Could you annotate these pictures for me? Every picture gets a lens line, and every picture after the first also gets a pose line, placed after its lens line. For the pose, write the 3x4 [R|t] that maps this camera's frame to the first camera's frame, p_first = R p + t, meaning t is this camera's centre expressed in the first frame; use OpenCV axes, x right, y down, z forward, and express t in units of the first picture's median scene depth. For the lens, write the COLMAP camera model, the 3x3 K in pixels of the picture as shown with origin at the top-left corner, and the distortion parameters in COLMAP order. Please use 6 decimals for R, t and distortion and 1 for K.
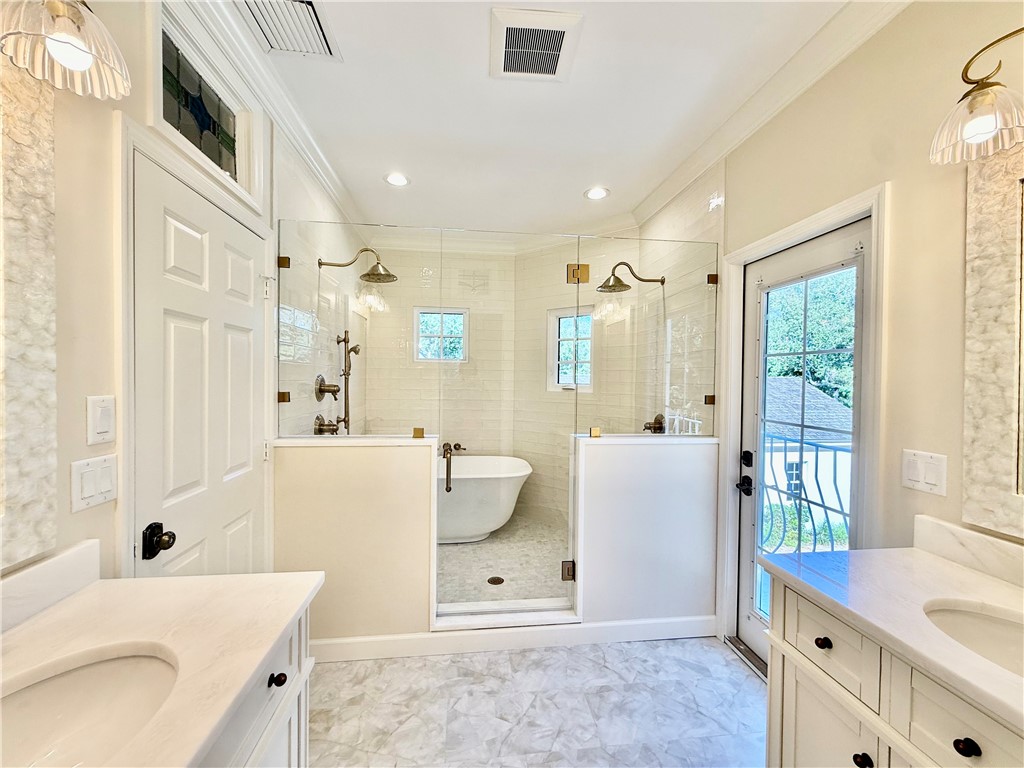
lens RADIAL K [[407.0, 0, 509.9], [0, 407.0, 384.1], [0, 0, 1]] dist [0.000306, 0.001144]
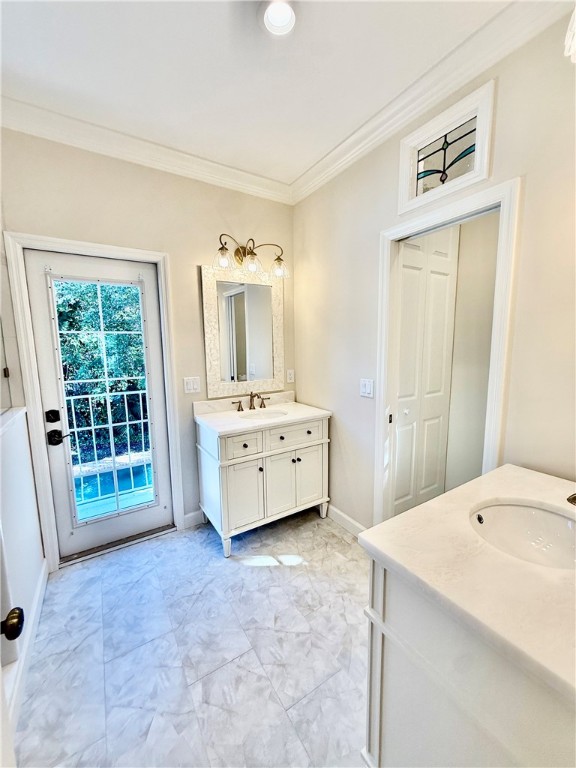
lens RADIAL K [[305.3, 0, 288.1], [0, 305.3, 383.0], [0, 0, 1]] dist [0.000306, 0.001144]
pose [[-0.433990, -0.116899, 0.893301, -0.670196], [0.022278, 0.989850, 0.140358, -0.035832], [-0.900642, 0.080815, -0.426980, 0.942216]]
